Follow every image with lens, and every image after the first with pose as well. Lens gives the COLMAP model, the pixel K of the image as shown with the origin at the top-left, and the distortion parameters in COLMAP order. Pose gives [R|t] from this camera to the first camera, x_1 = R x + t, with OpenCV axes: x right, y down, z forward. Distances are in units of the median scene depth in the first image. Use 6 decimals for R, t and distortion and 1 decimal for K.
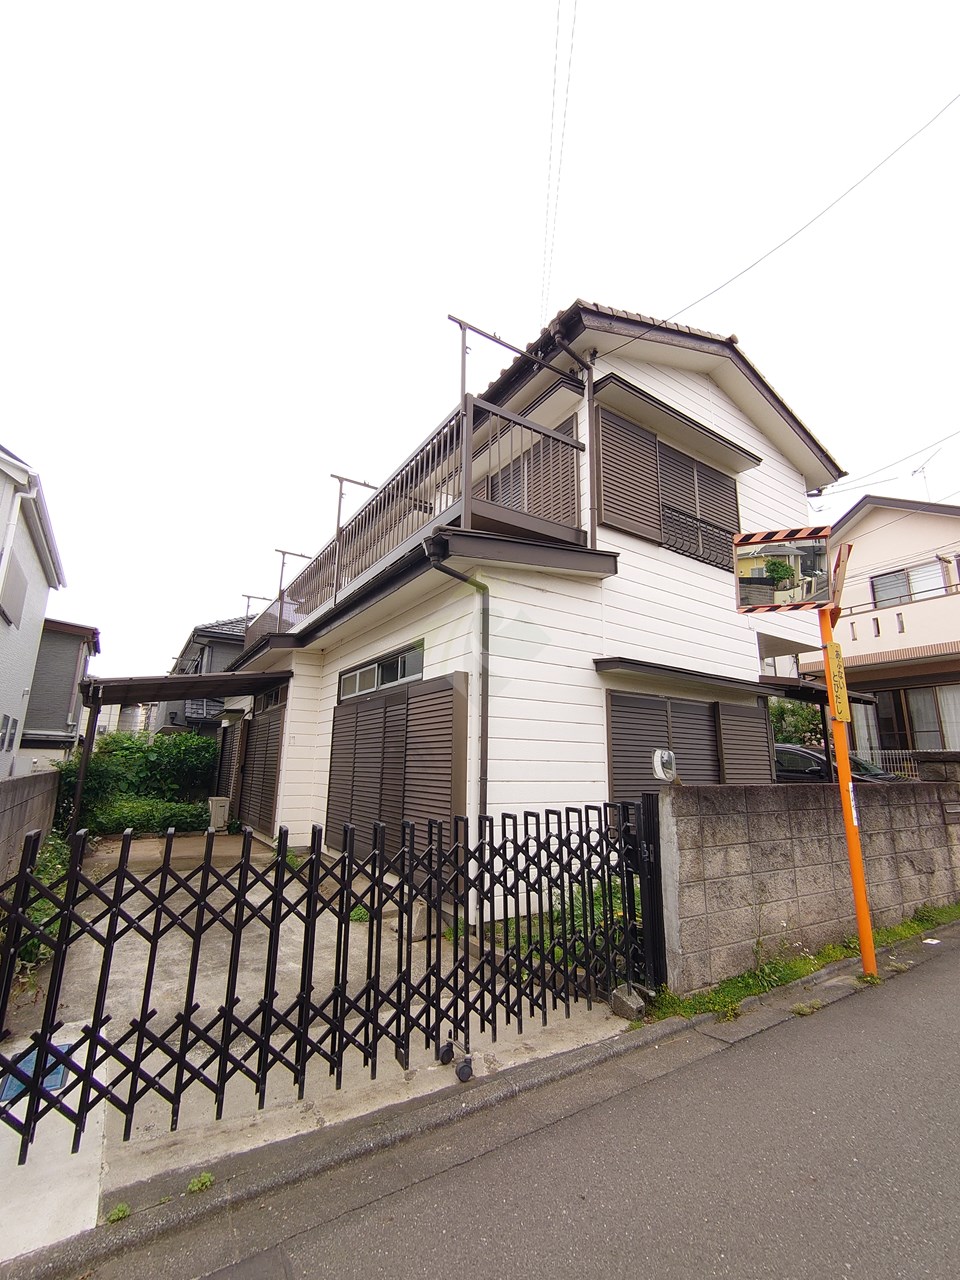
lens RADIAL K [[549.9, 0, 478.3], [0, 549.9, 641.7], [0, 0, 1]] dist [0.002151, 0.000454]
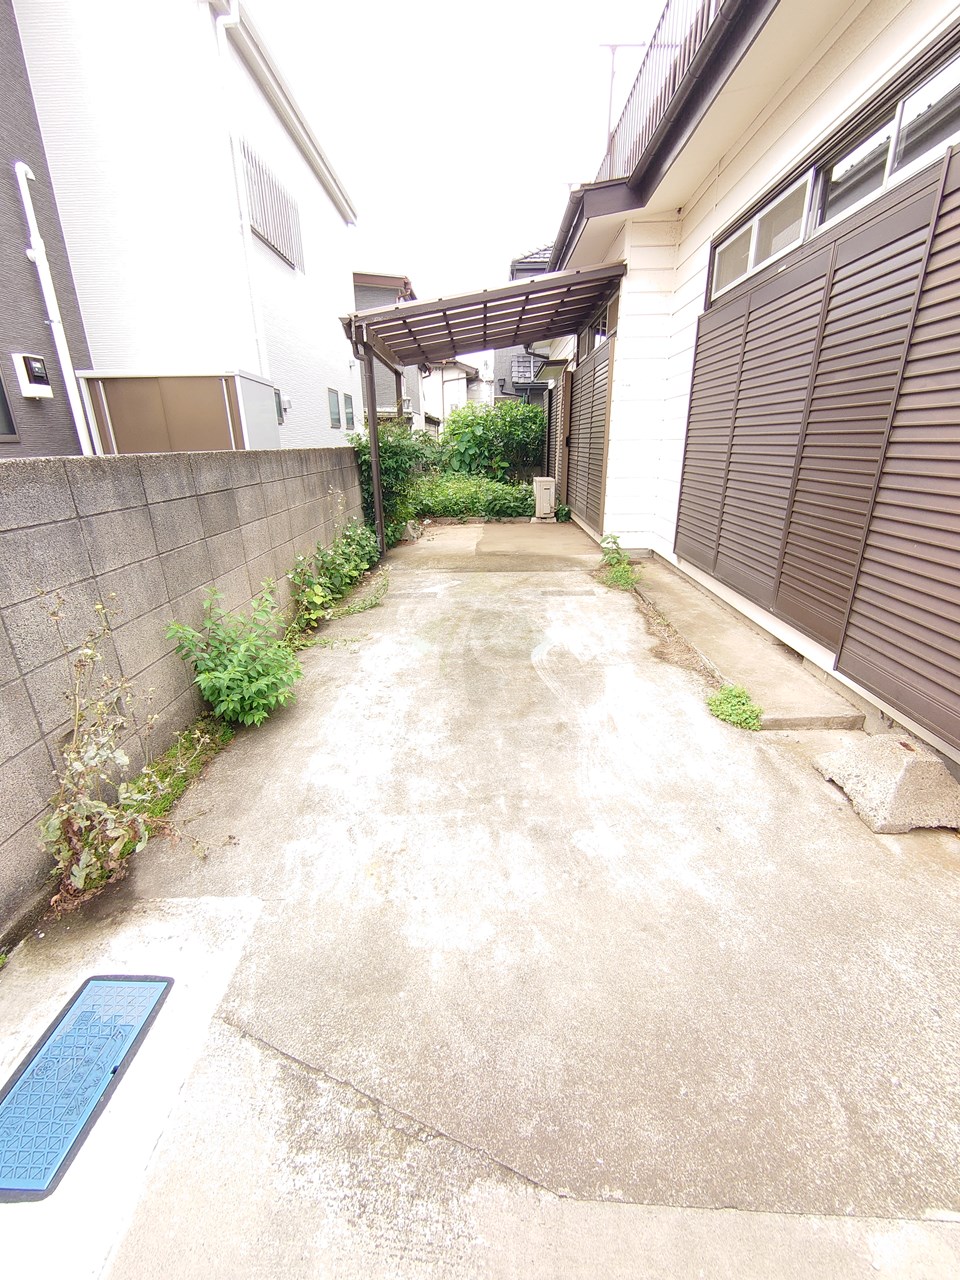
lens RADIAL K [[549.9, 0, 475.1], [0, 549.9, 640.5], [0, 0, 1]] dist [0.002151, 0.000454]
pose [[0.827696, 0.164253, -0.536601, -0.077092], [0.151174, 0.855595, 0.495080, 0.070067], [0.540431, -0.490896, 0.683342, 0.269939]]
